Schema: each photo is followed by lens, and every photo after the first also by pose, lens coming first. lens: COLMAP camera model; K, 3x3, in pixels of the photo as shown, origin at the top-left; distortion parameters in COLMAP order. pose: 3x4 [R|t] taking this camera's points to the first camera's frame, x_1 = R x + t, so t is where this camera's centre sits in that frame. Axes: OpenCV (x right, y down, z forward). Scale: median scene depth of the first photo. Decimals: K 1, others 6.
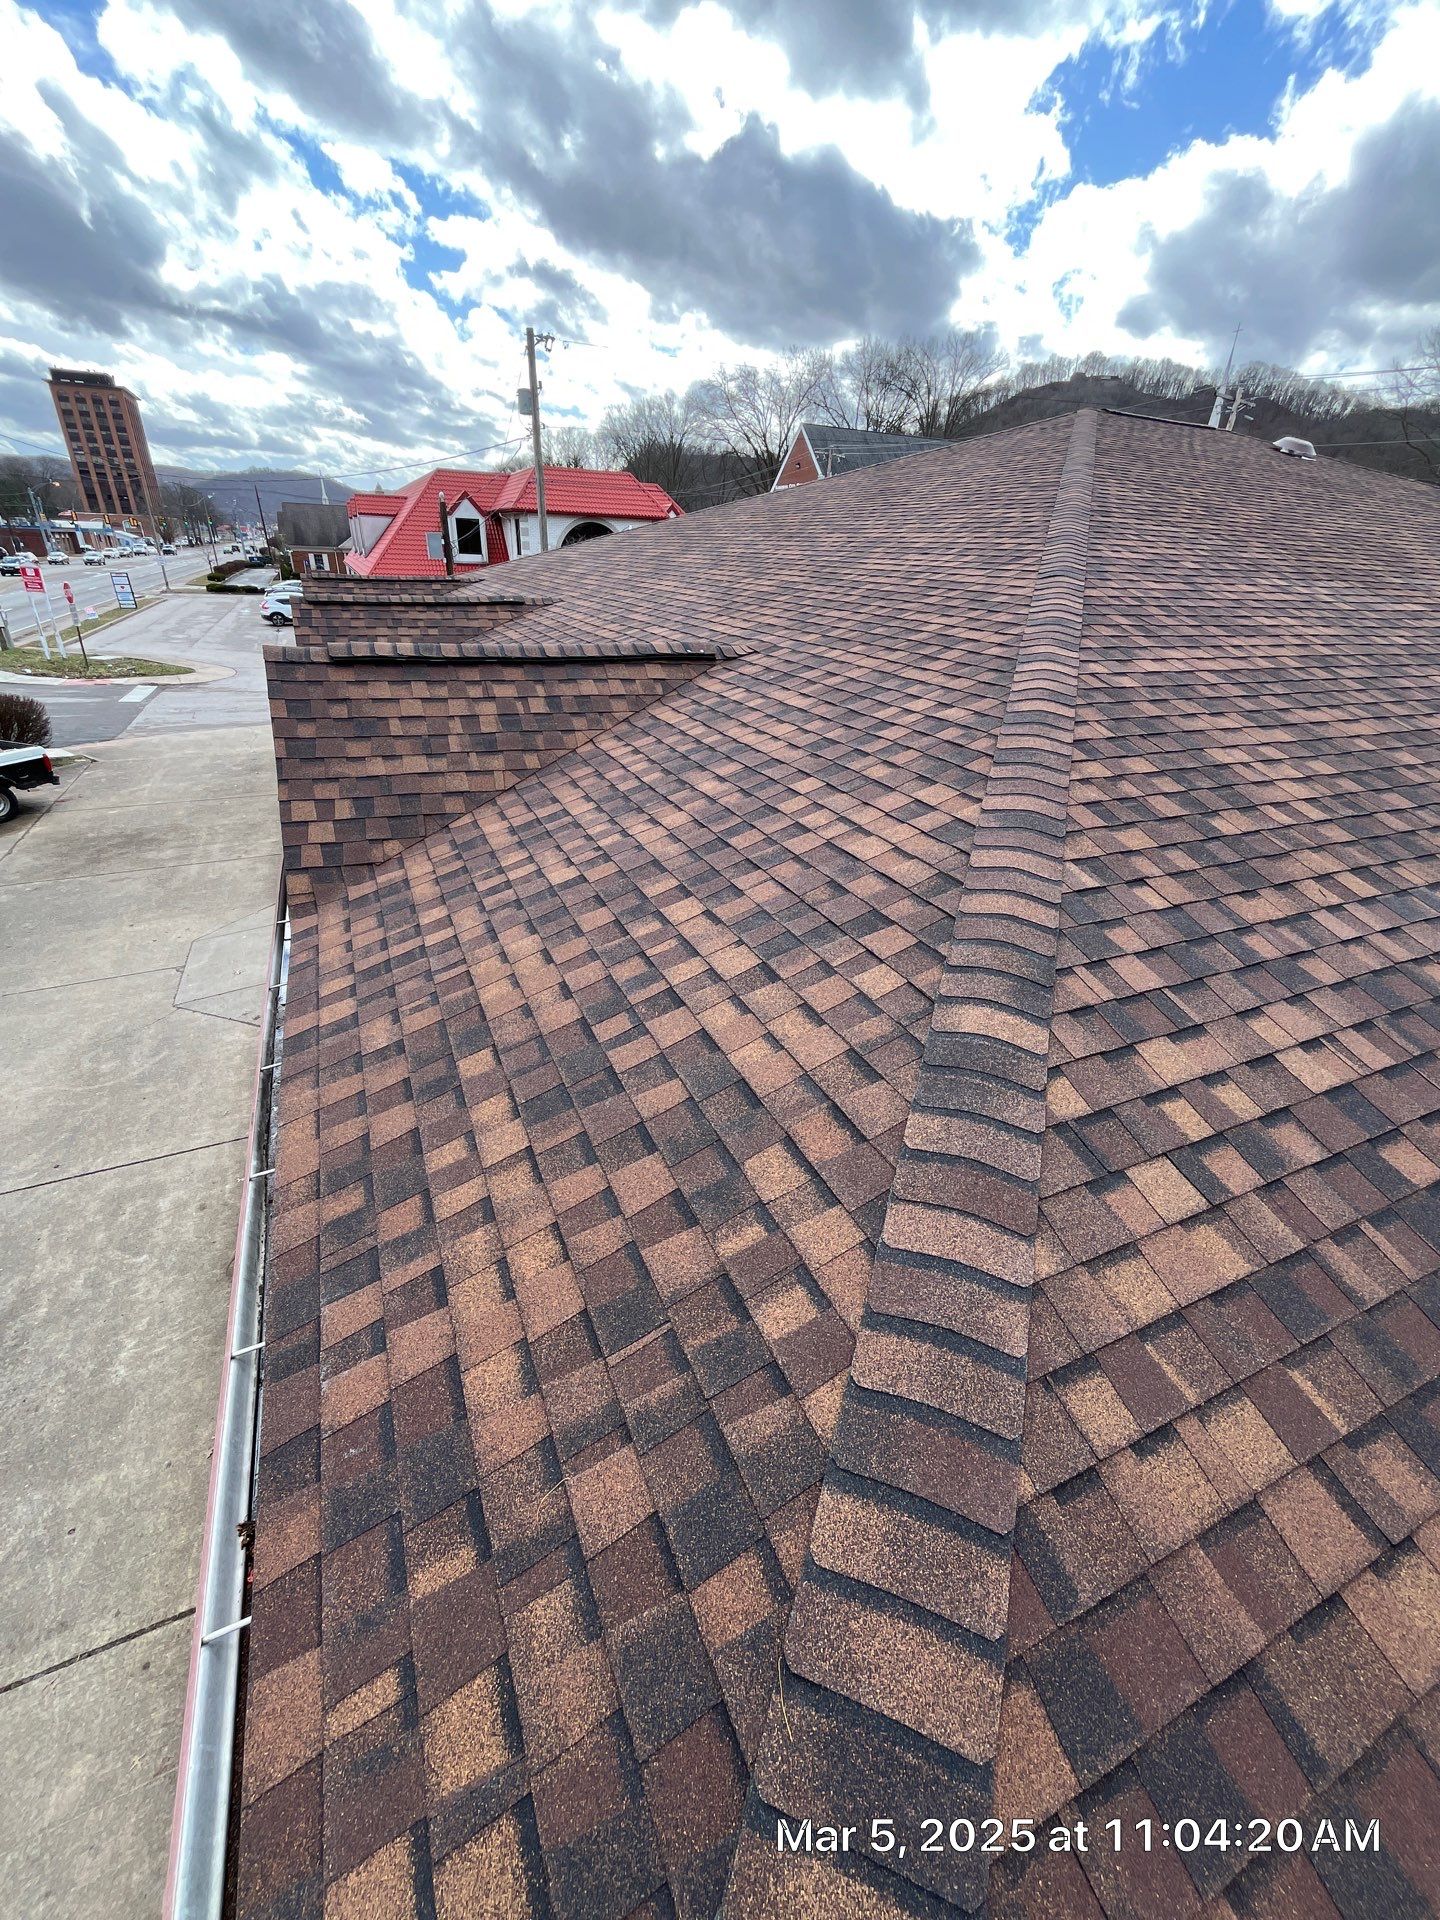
lens RADIAL K [[779.9, 0, 718.2], [0, 779.9, 959.1], [0, 0, 1]] dist [-0.002276, -0.000375]
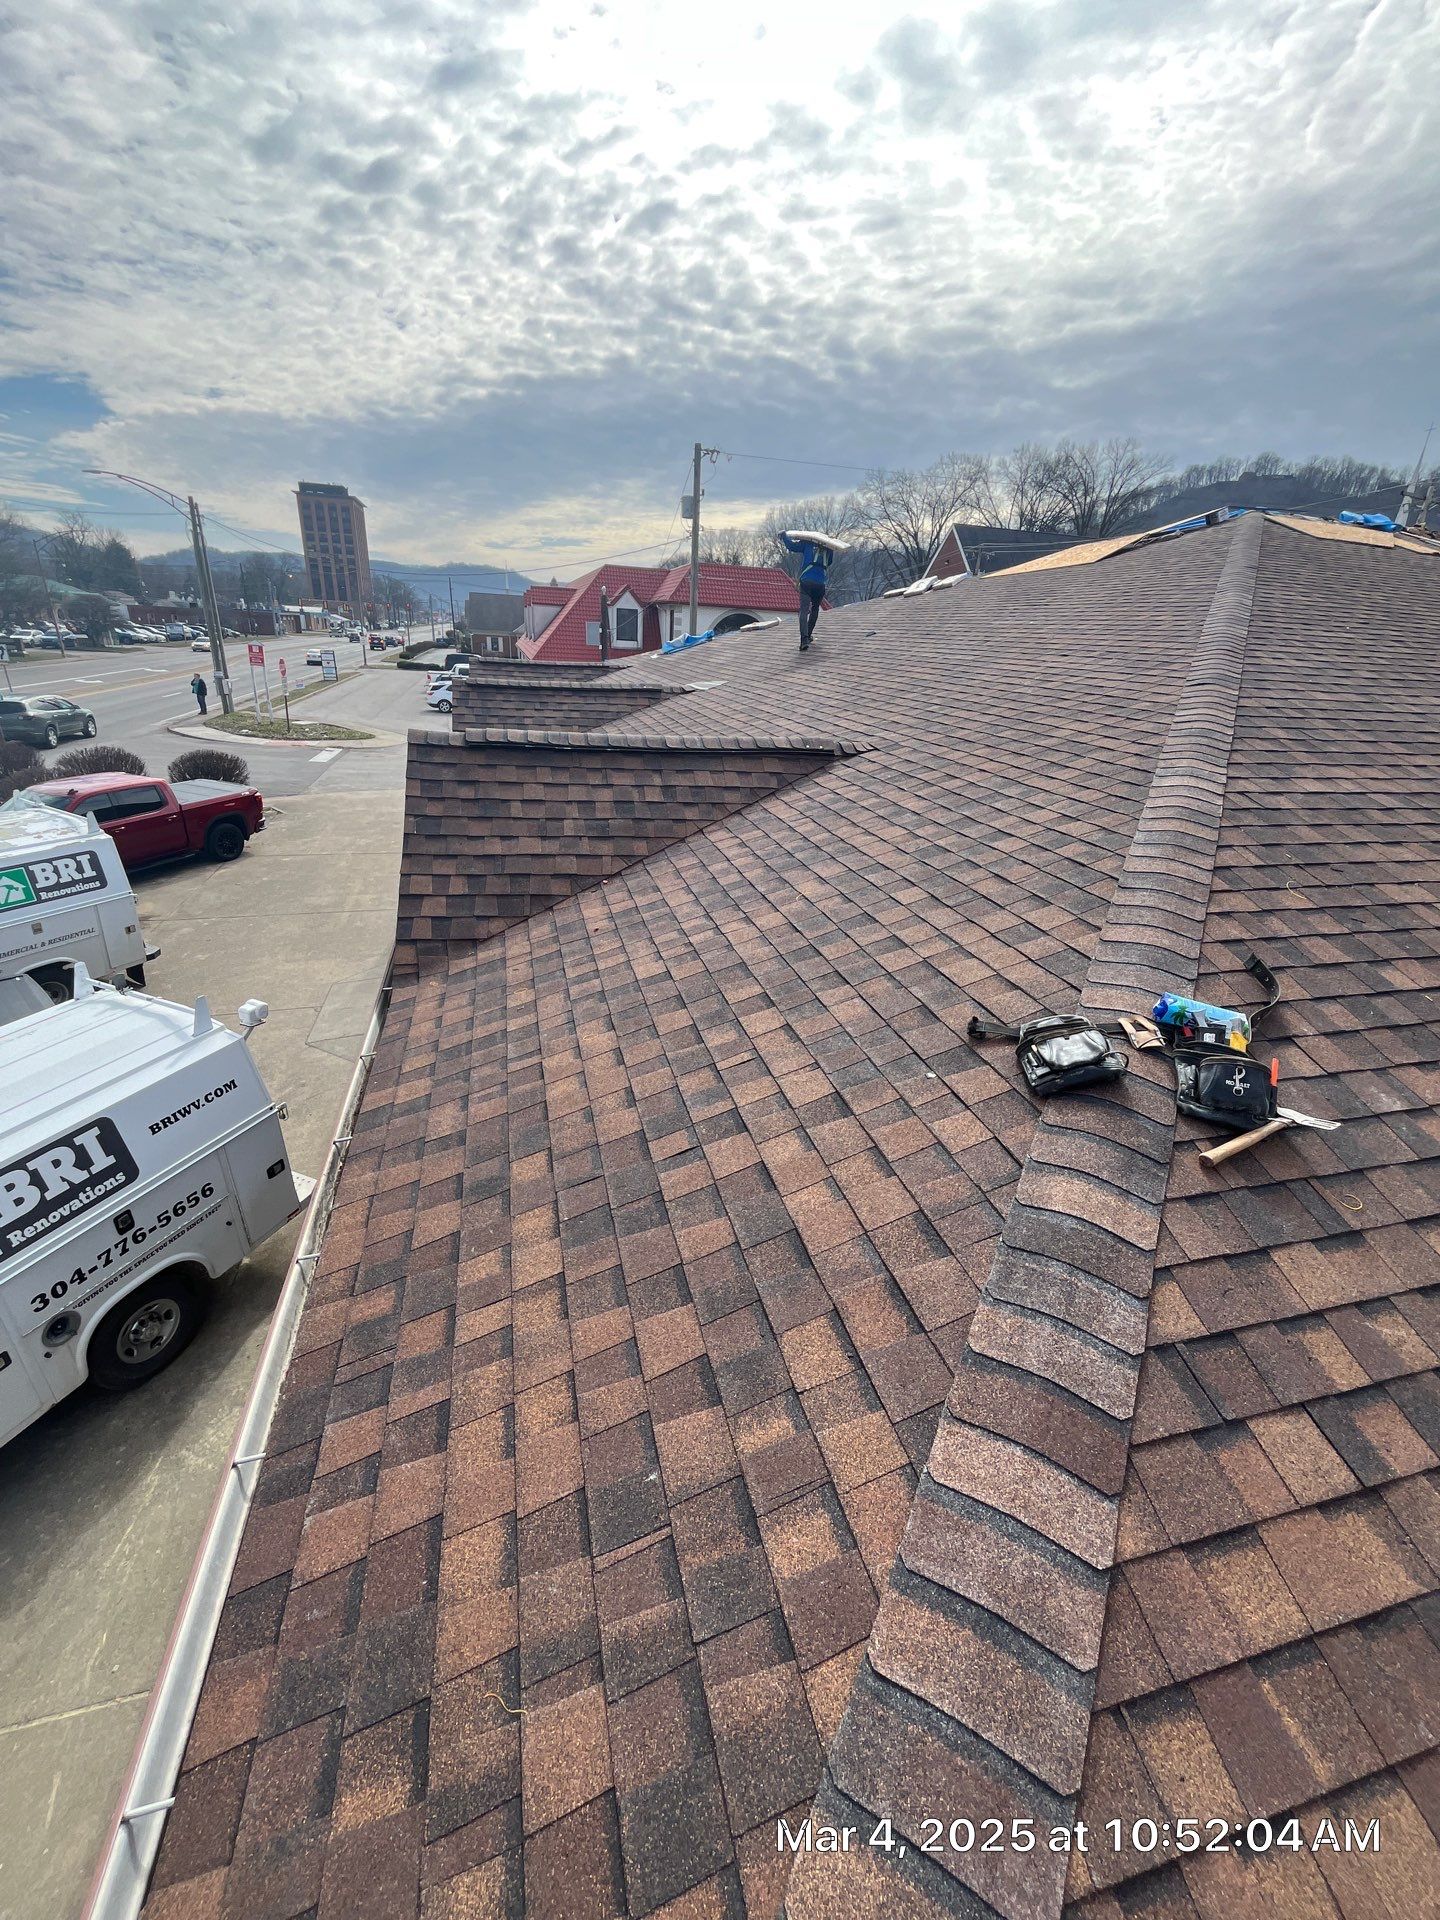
lens RADIAL K [[777.8, 0, 719.0], [0, 777.8, 960.7], [0, 0, 1]] dist [-0.001699, -0.000479]
pose [[0.985576, 0.078466, -0.149946, 0.042399], [-0.091701, 0.992281, -0.083488, -0.055842], [0.142238, 0.096034, 0.985163, 0.052558]]
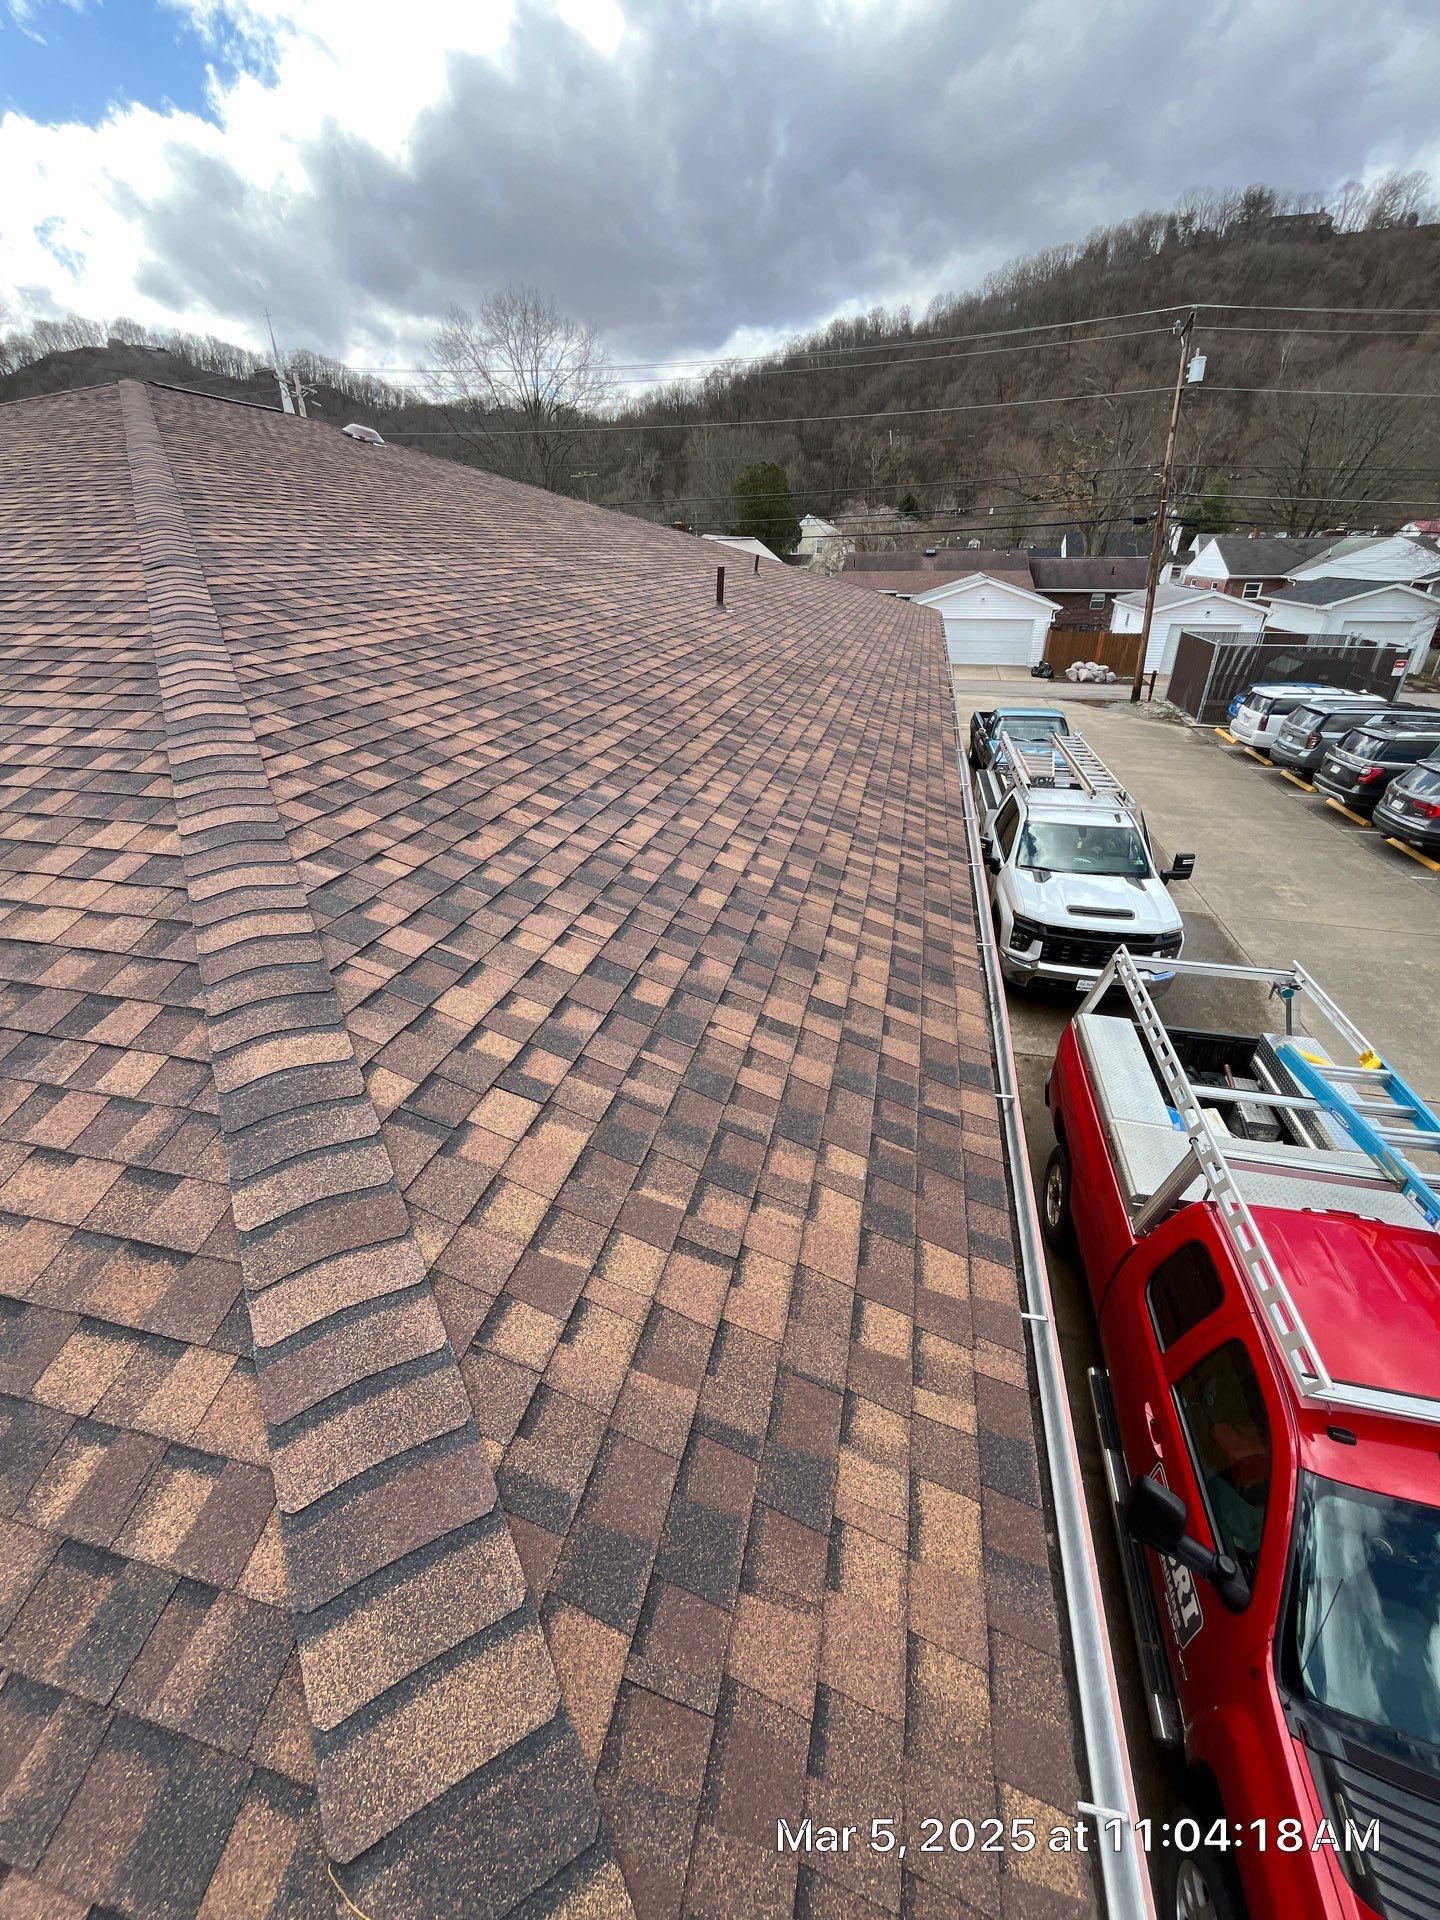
lens RADIAL K [[781.2, 0, 718.6], [0, 781.2, 959.5], [0, 0, 1]] dist [-0.002013, -0.000291]
pose [[0.617047, -0.404856, 0.674792, 0.069846], [0.394543, 0.901103, 0.179856, 0.013896], [-0.680874, 0.155255, 0.715756, -0.014926]]
